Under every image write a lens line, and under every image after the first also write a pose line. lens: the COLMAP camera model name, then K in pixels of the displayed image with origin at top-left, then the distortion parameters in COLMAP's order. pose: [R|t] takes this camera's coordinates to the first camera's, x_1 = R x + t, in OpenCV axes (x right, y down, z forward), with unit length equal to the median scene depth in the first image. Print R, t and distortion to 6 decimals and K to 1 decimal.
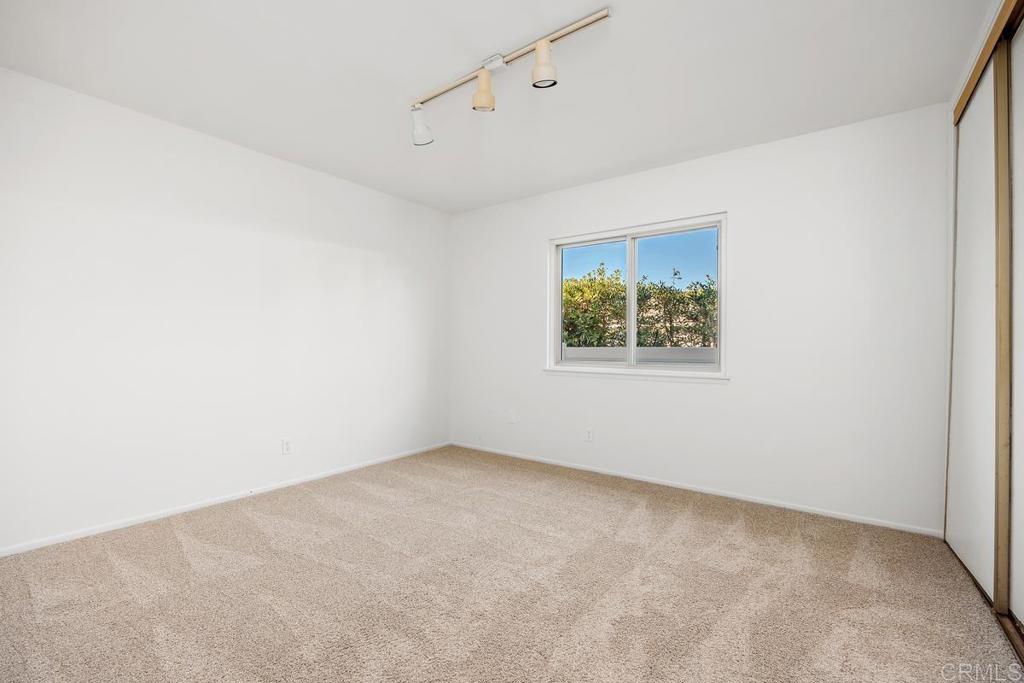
lens RADIAL K [[446.8, 0, 512.2], [0, 446.8, 346.4], [0, 0, 1]] dist [-0.005263, -0.000635]
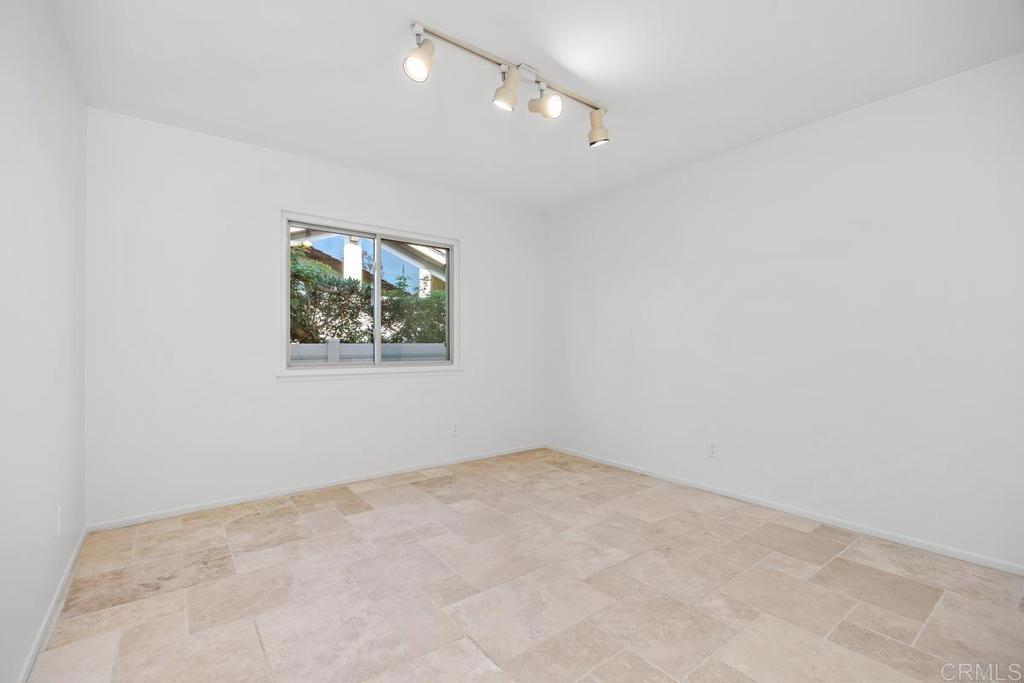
lens RADIAL K [[446.8, 0, 511.9], [0, 446.8, 341.0], [0, 0, 1]] dist [-0.005263, -0.000635]
pose [[0.276935, -0.003140, 0.960884, -0.577596], [-0.006240, 0.999968, 0.005067, -0.014619], [-0.960868, -0.007399, 0.276906, 0.418197]]
